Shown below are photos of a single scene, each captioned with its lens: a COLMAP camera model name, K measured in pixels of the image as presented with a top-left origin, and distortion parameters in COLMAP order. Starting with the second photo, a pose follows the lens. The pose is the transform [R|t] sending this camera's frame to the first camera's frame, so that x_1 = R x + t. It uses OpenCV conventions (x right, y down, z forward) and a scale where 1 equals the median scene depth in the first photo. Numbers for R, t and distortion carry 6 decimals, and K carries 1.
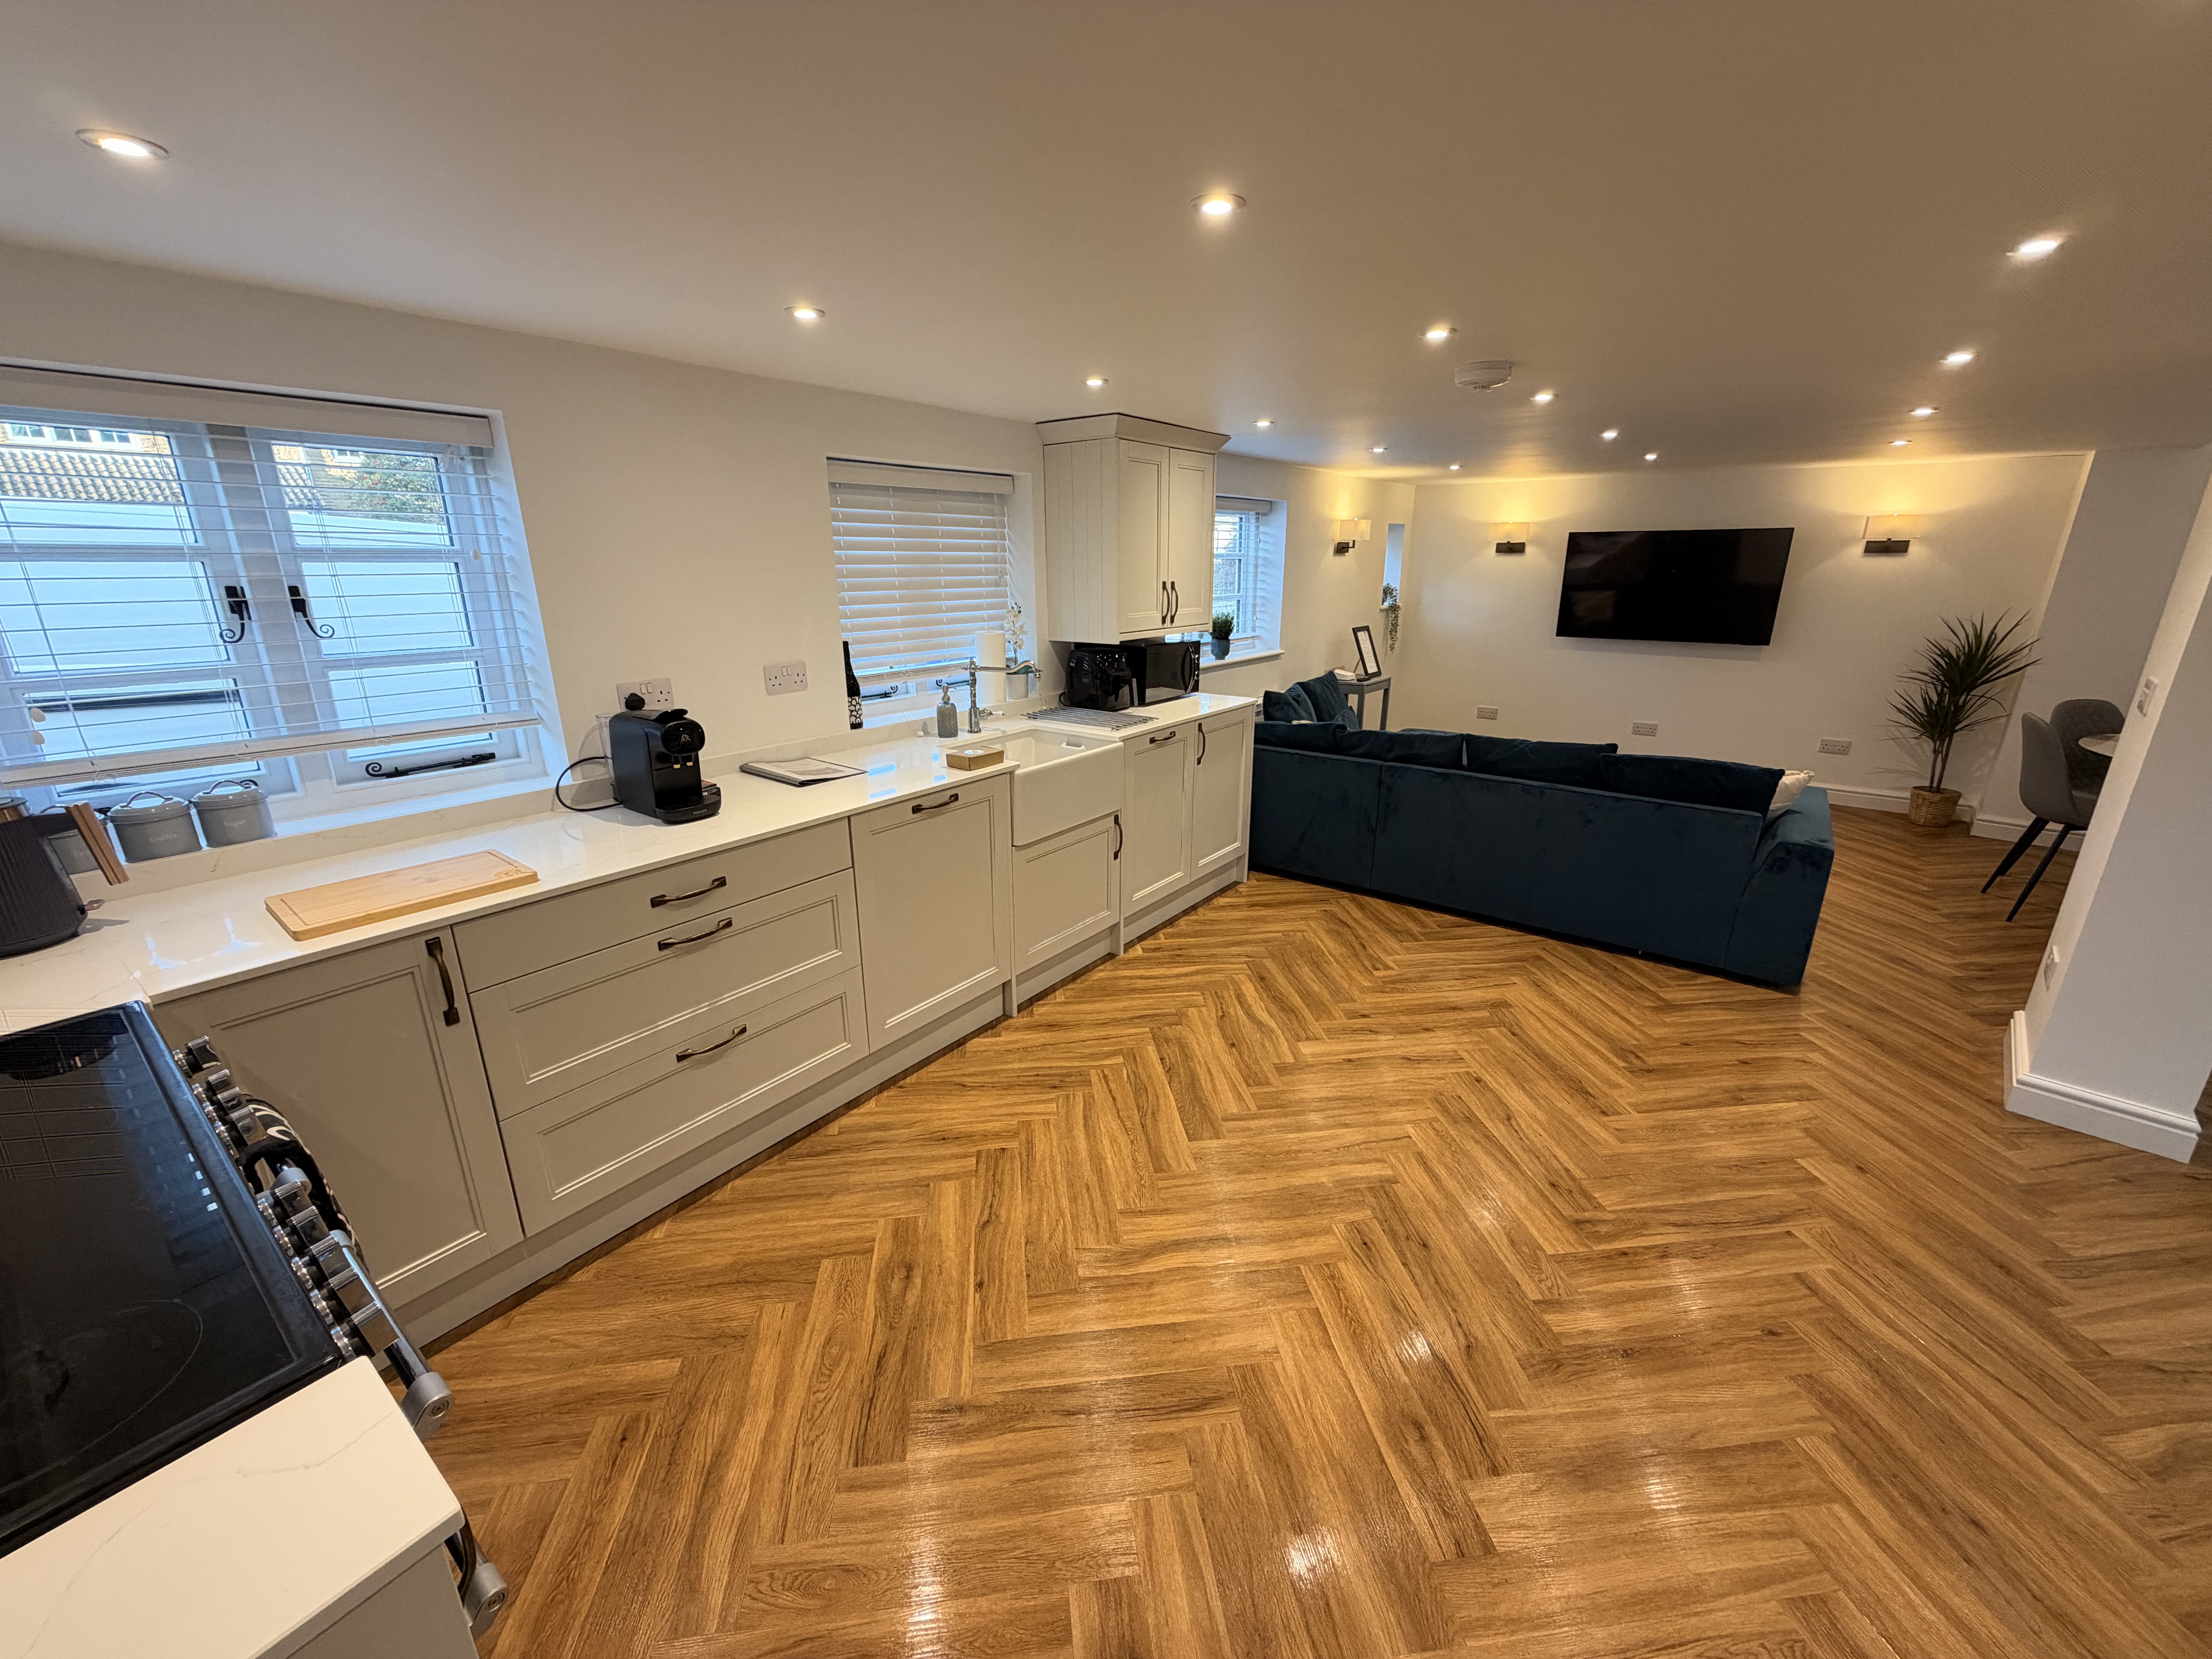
lens RADIAL K [[880.3, 0, 1096.3], [0, 880.3, 828.8], [0, 0, 1]] dist [-0.000394, -0.000318]
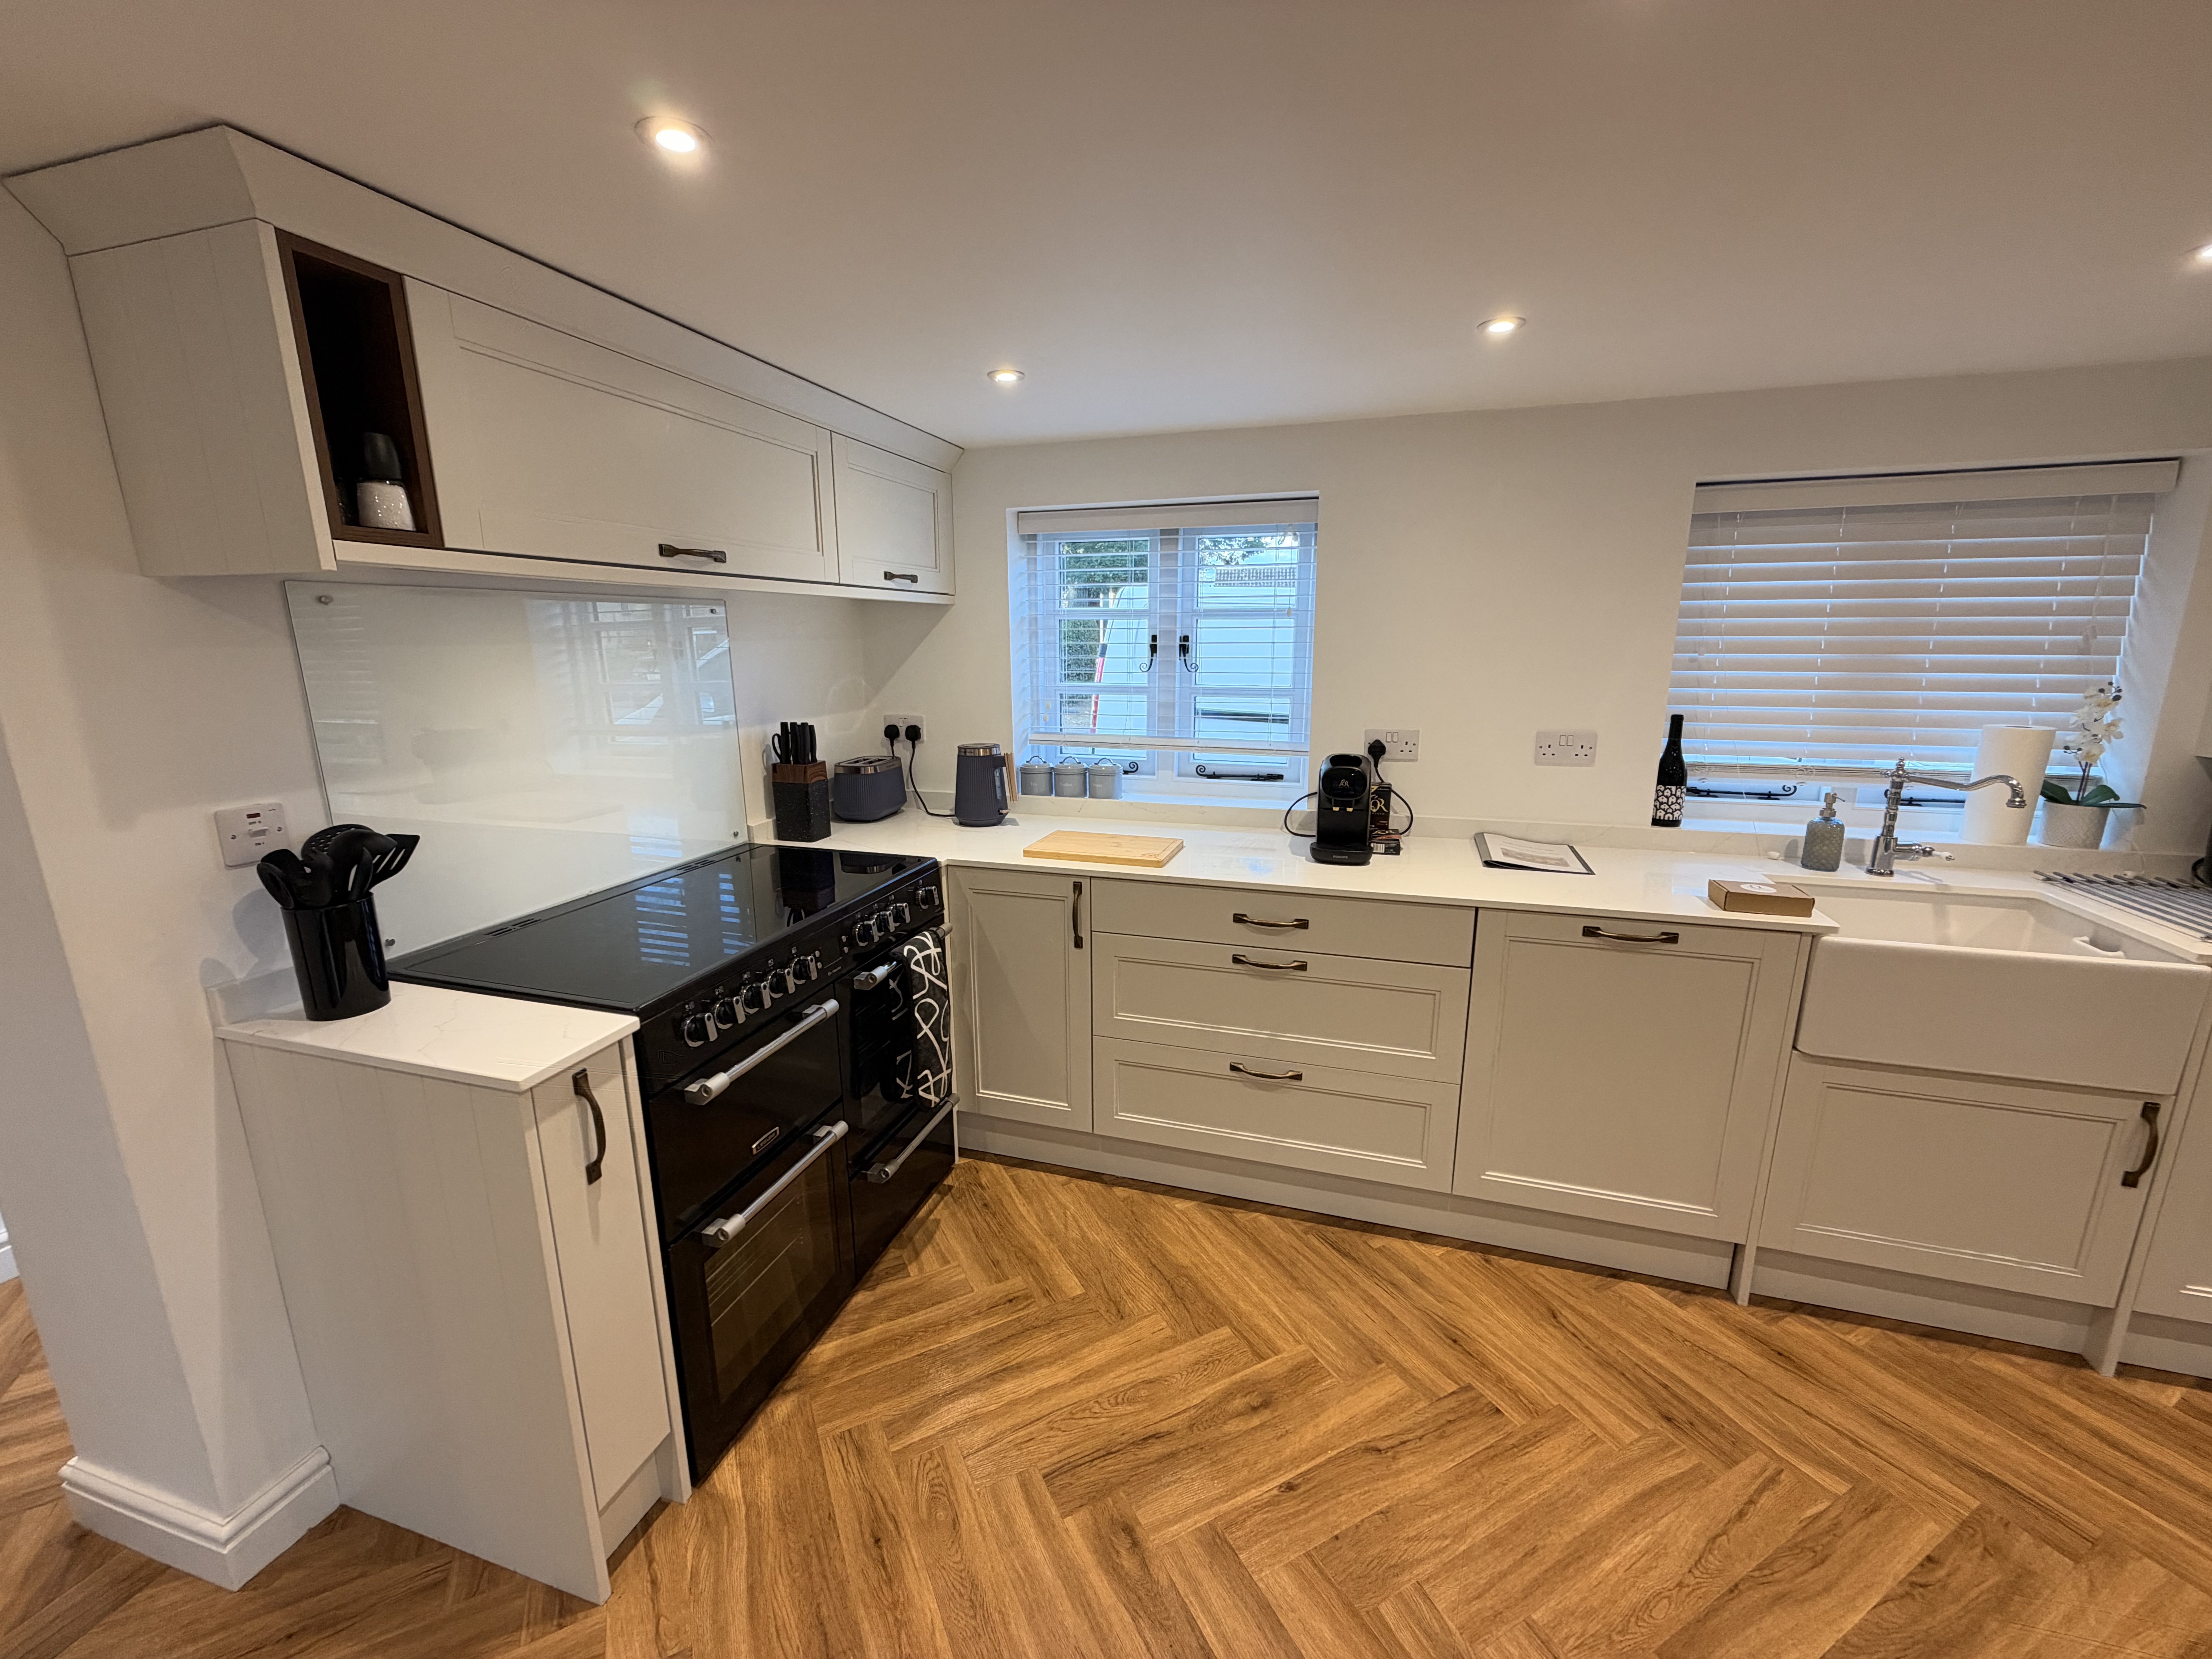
lens RADIAL K [[880.3, 0, 1096.3], [0, 880.3, 828.8], [0, 0, 1]] dist [-0.000394, -0.000318]
pose [[0.335023, 0.200936, -0.920535, 0.367380], [-0.272495, 0.955908, 0.109484, -0.082024], [0.901946, 0.214162, 0.375005, 0.354119]]
